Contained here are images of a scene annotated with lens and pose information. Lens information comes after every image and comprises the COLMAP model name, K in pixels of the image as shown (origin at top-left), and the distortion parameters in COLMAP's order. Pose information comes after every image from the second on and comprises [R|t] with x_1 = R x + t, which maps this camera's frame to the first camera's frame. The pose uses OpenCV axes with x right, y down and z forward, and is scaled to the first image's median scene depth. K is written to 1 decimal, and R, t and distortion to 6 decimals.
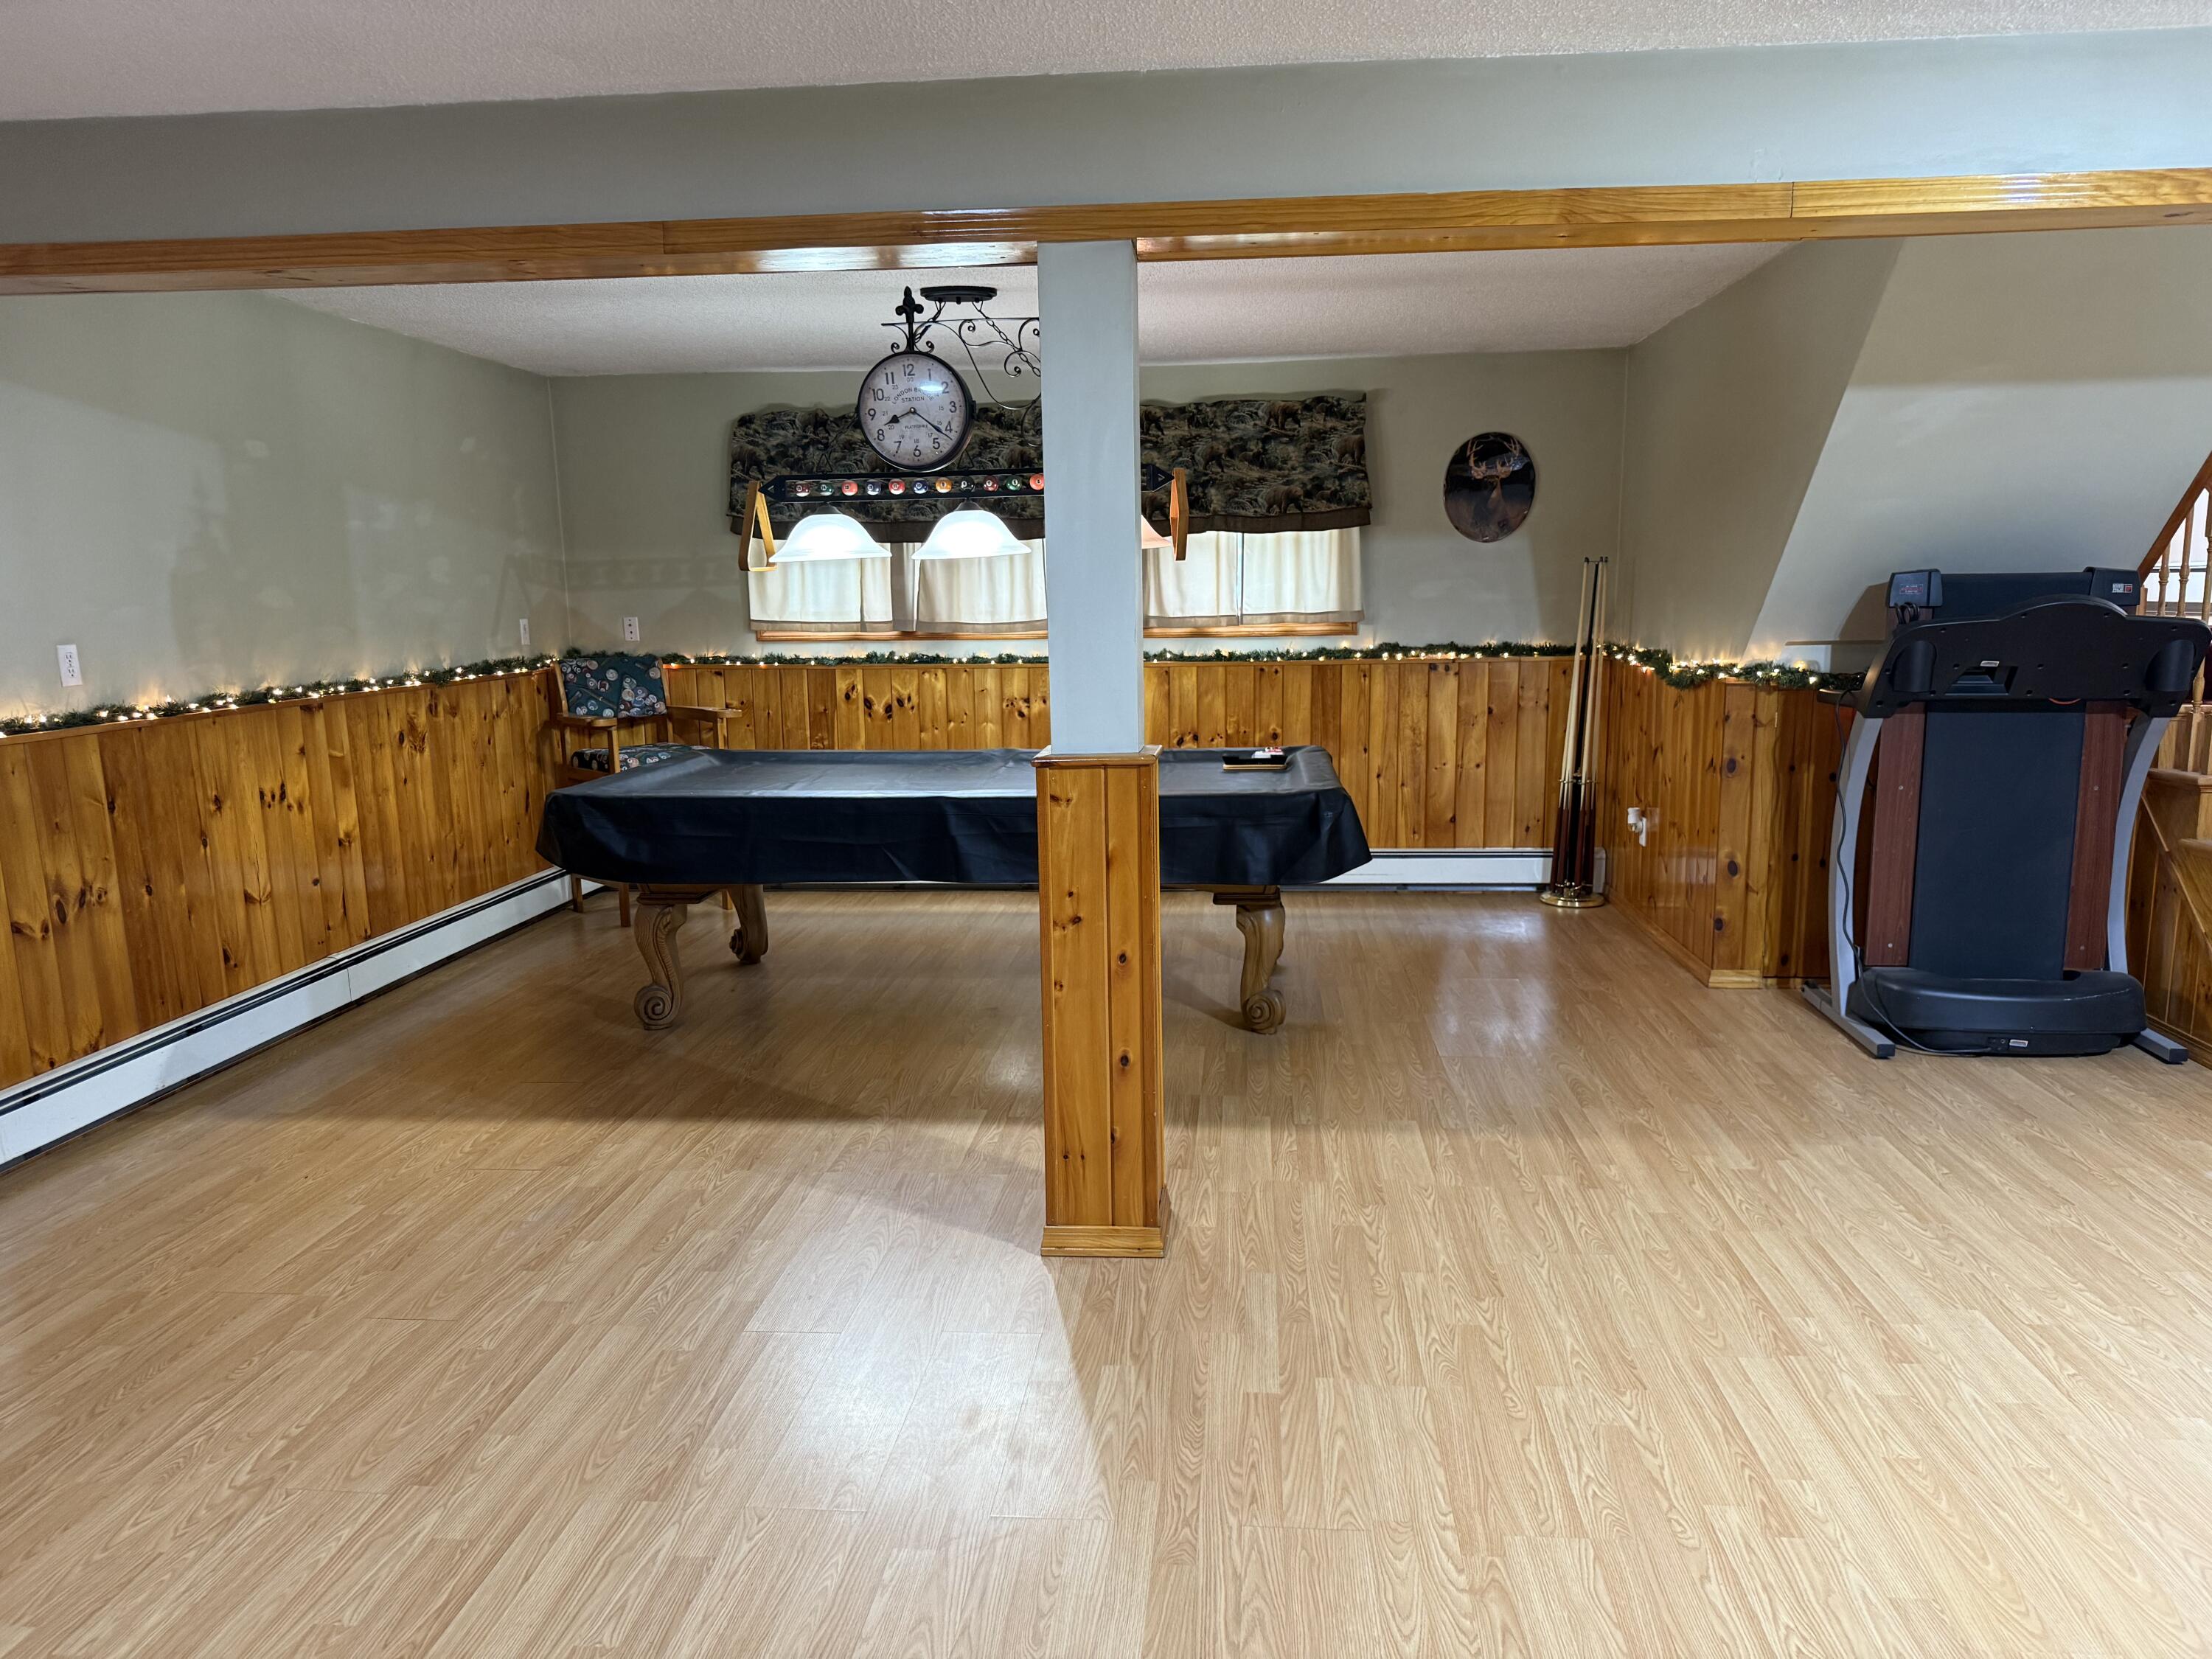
lens RADIAL K [[1554.3, 0, 1112.0], [0, 1554.3, 821.3], [0, 0, 1]] dist [0.050840, -0.068757]
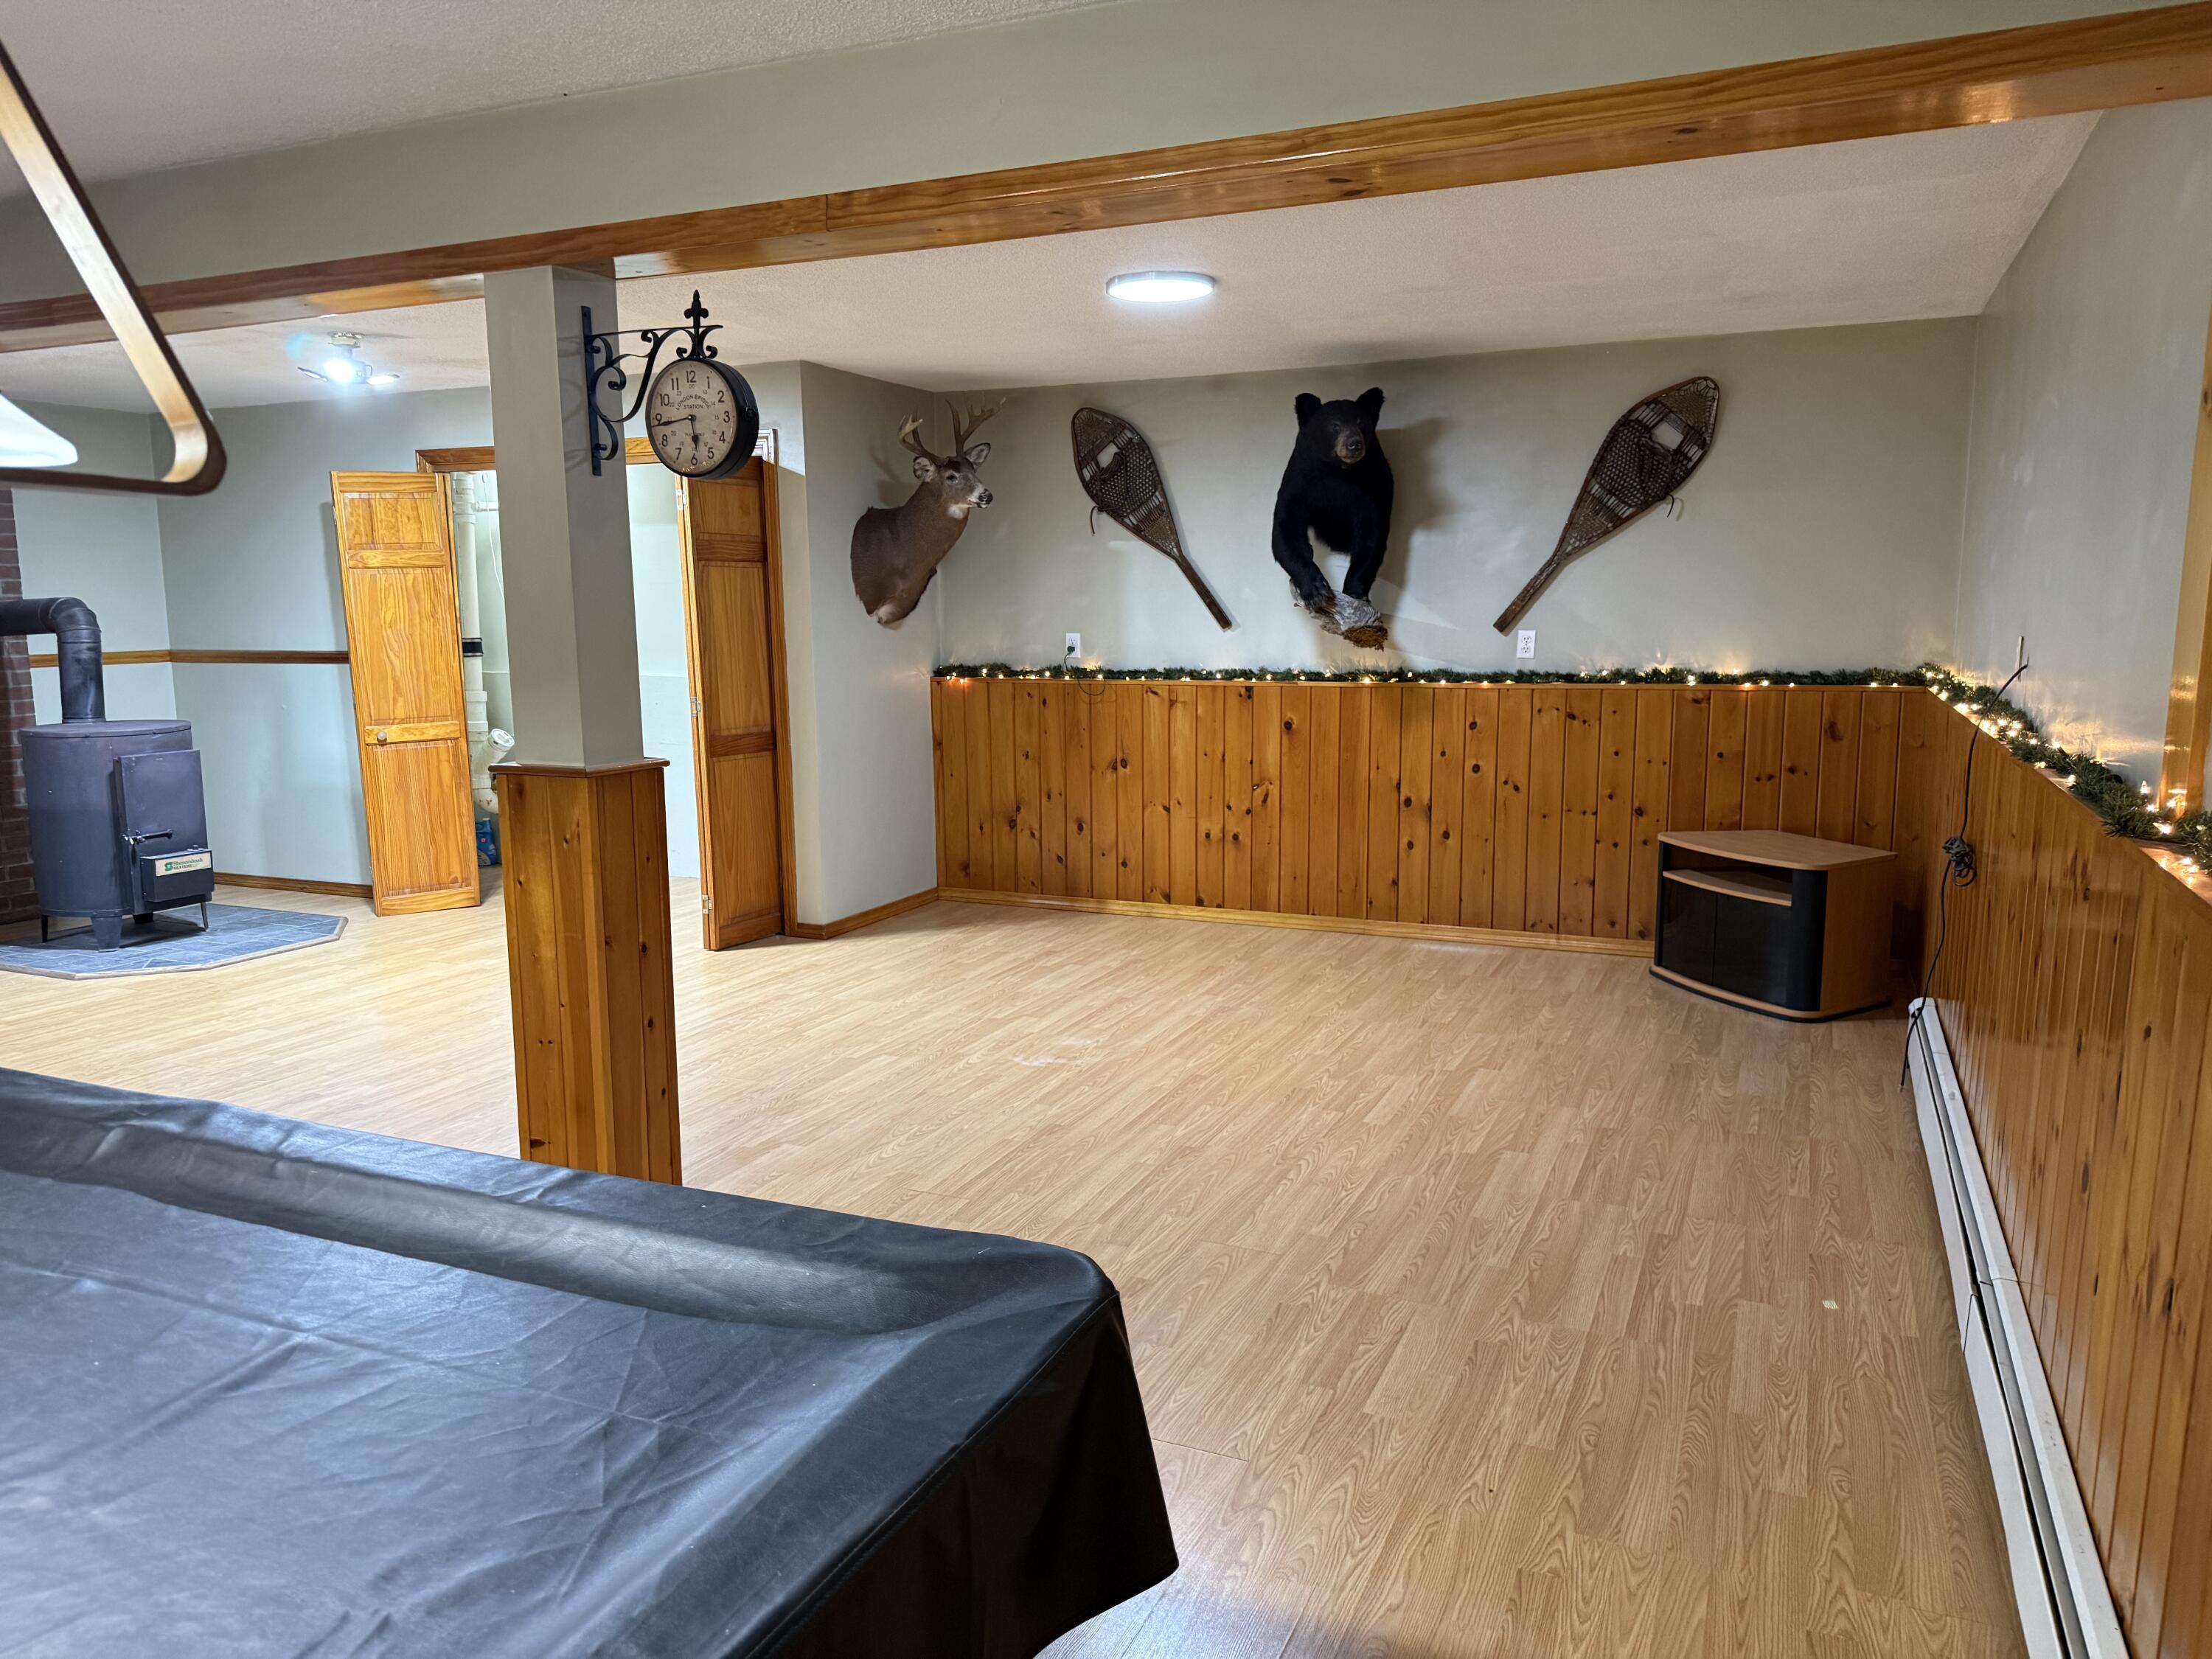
lens RADIAL K [[1554.3, 0, 1102.2], [0, 1554.3, 840.7], [0, 0, 1]] dist [0.050840, -0.068757]
pose [[-0.946378, -0.027668, 0.321873, -0.781537], [0.069222, 0.955819, 0.285690, -0.313328], [-0.315557, 0.292651, -0.902651, 2.162755]]
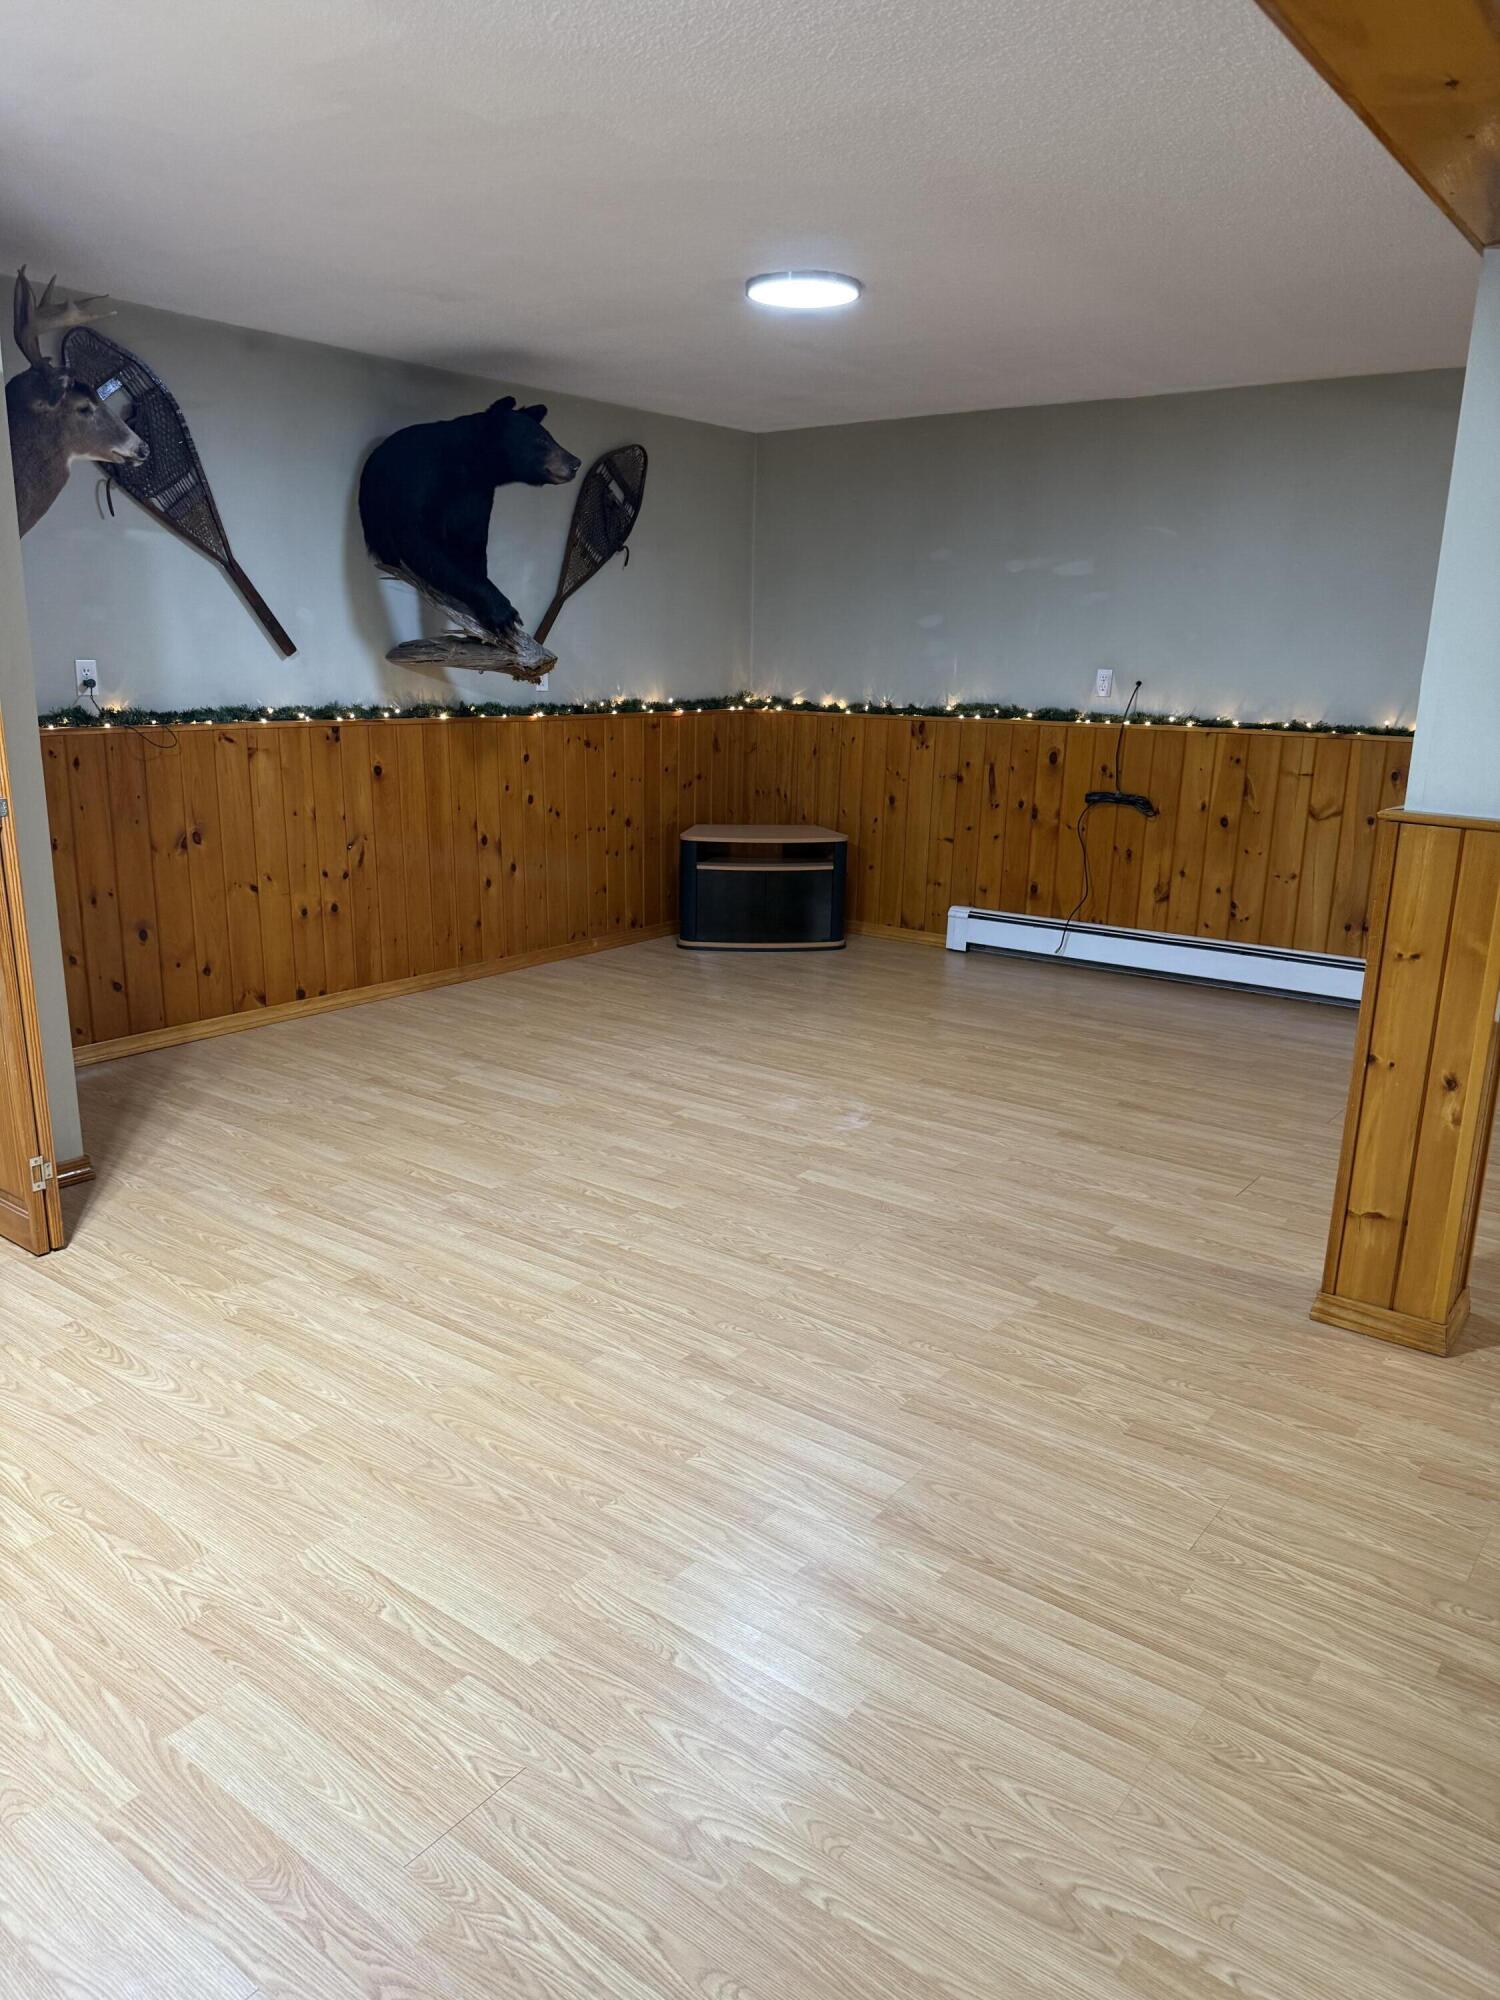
lens RADIAL K [[1405.3, 0, 764.6], [0, 1405.3, 986.6], [0, 0, 1]] dist [0.050840, -0.068757]
pose [[-0.523344, 0.199482, -0.828443, 1.104553], [-0.145147, 0.937136, 0.317346, -0.188265], [0.839668, 0.286327, -0.461491, 1.266132]]
